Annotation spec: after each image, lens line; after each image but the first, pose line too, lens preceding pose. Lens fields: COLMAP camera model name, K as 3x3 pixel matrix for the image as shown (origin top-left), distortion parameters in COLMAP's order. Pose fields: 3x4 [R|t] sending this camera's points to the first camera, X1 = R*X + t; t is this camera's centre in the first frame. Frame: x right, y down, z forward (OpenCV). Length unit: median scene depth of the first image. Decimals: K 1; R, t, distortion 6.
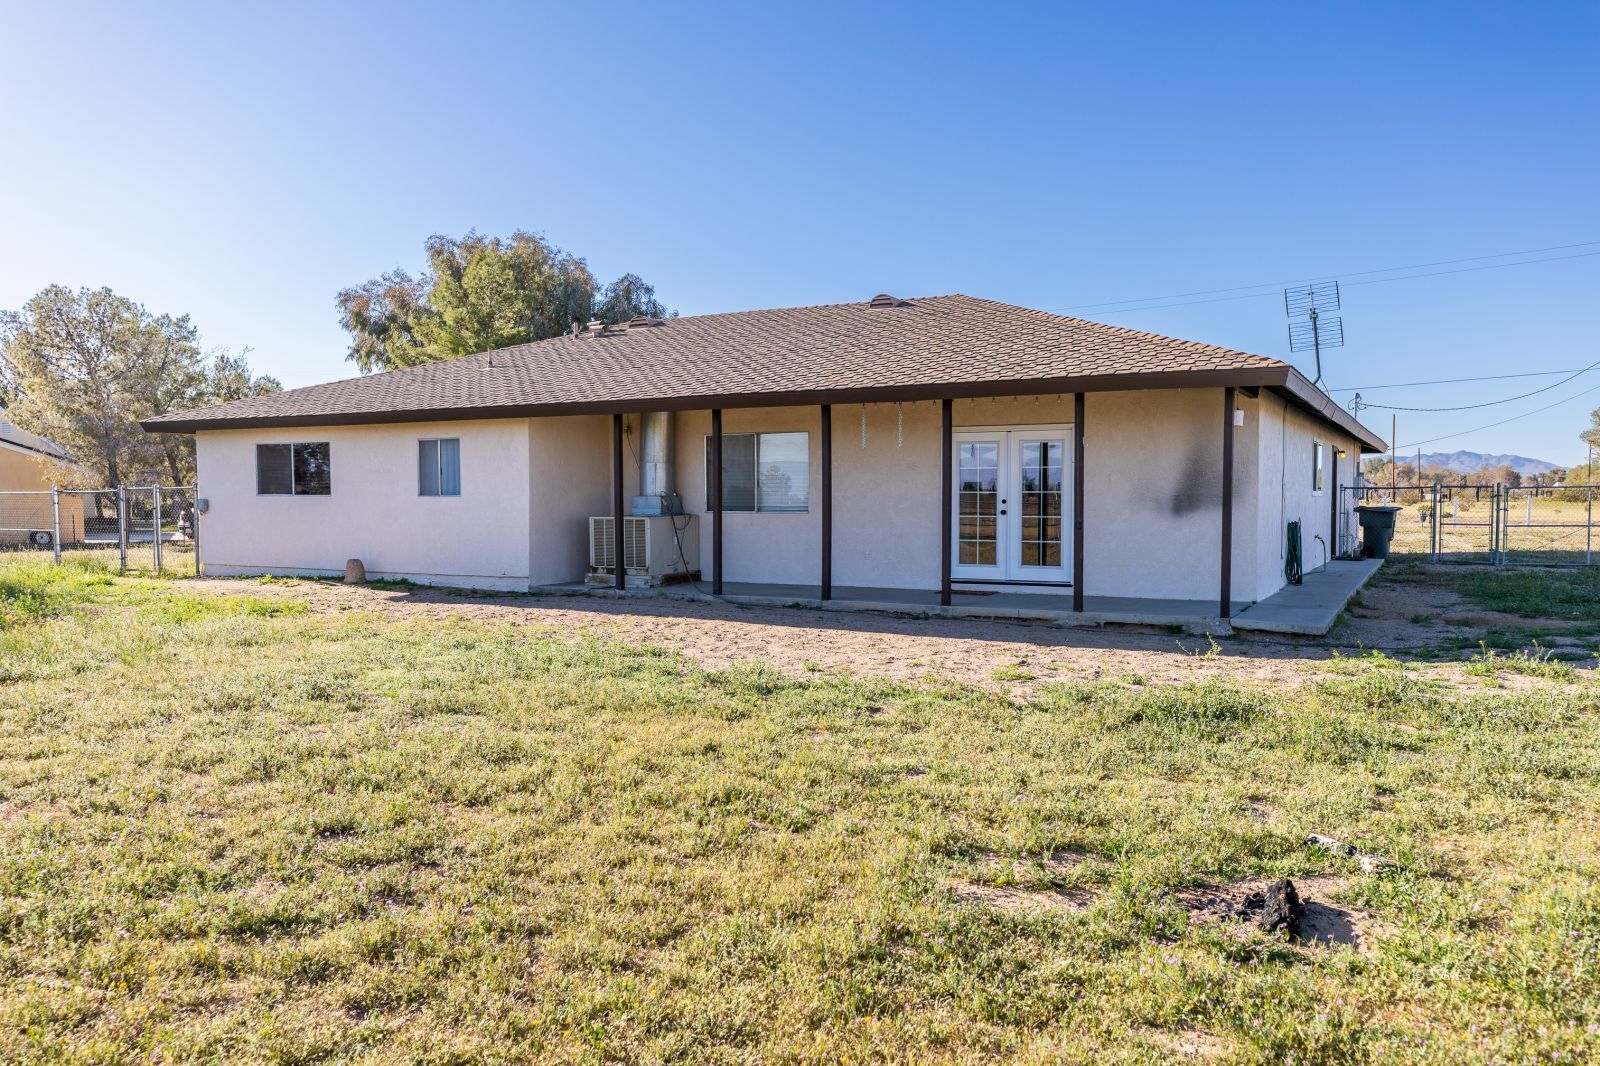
lens RADIAL K [[1233.1, 0, 800.0], [0, 1233.1, 533.0], [0, 0, 1]] dist [0.067816, -0.002453]
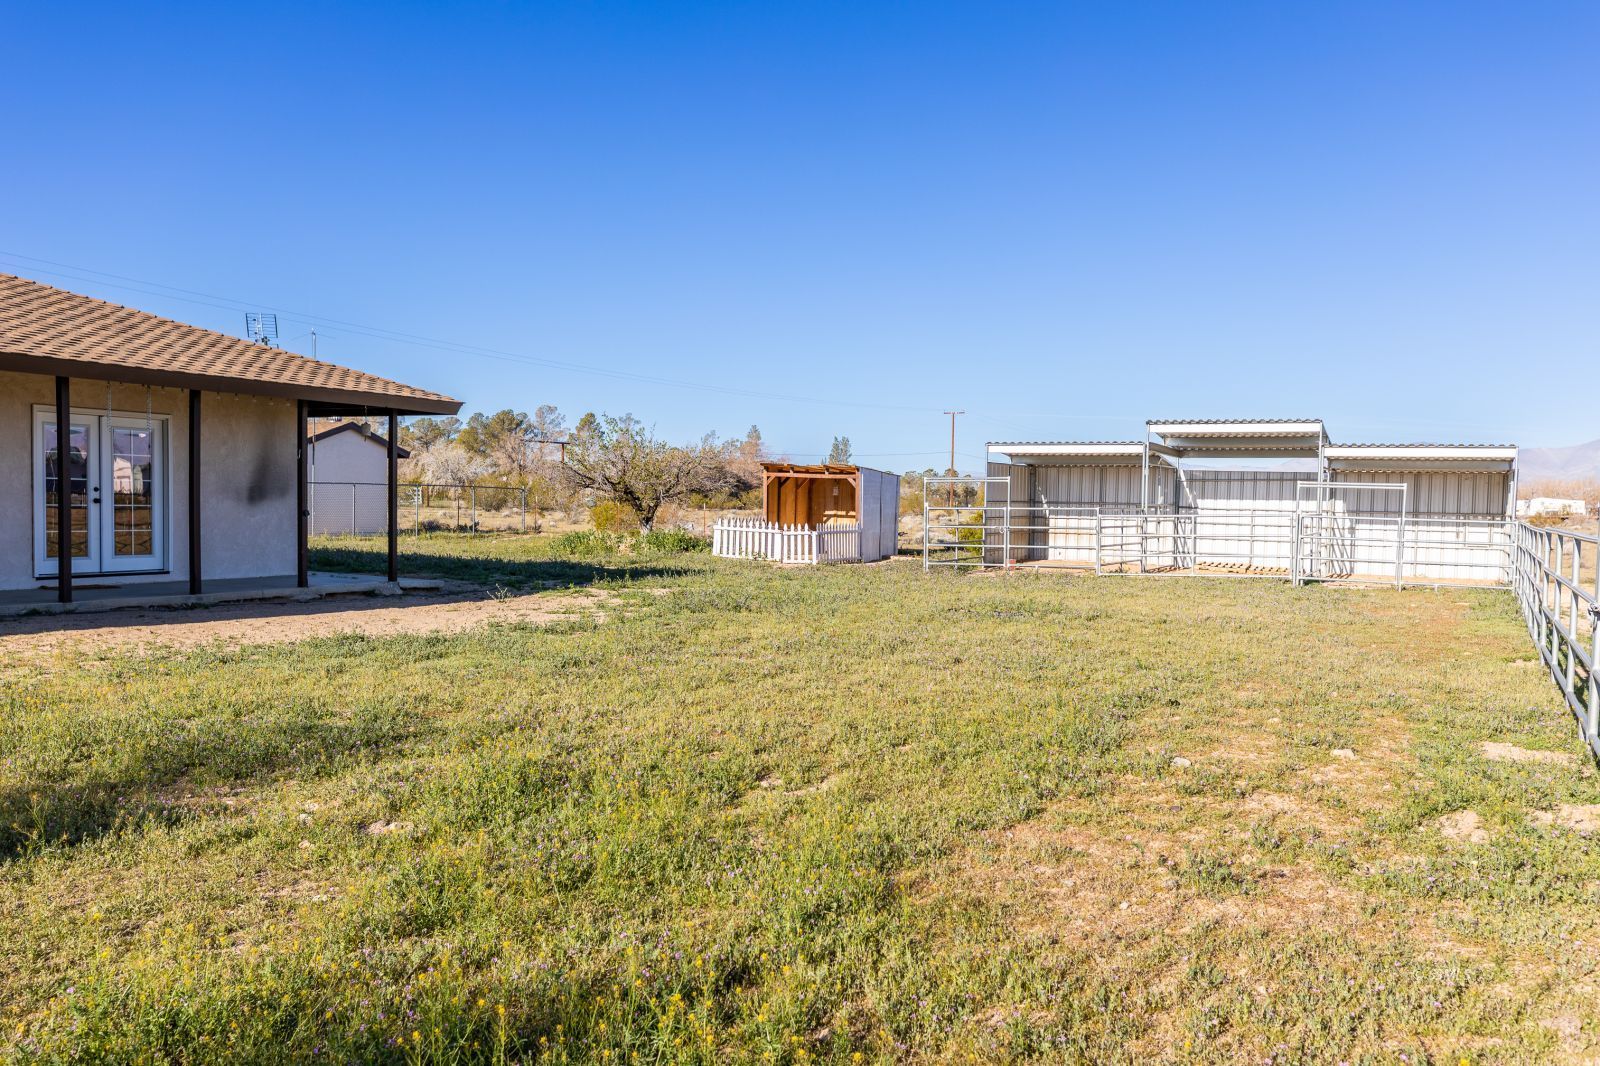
lens RADIAL K [[1233.1, 0, 800.0], [0, 1233.1, 533.0], [0, 0, 1]] dist [0.067816, -0.002453]
pose [[0.035715, -0.028132, 0.998966, -0.840170], [0.010500, 0.999559, 0.027773, -0.014082], [-0.999307, 0.009498, 0.035995, 0.447343]]
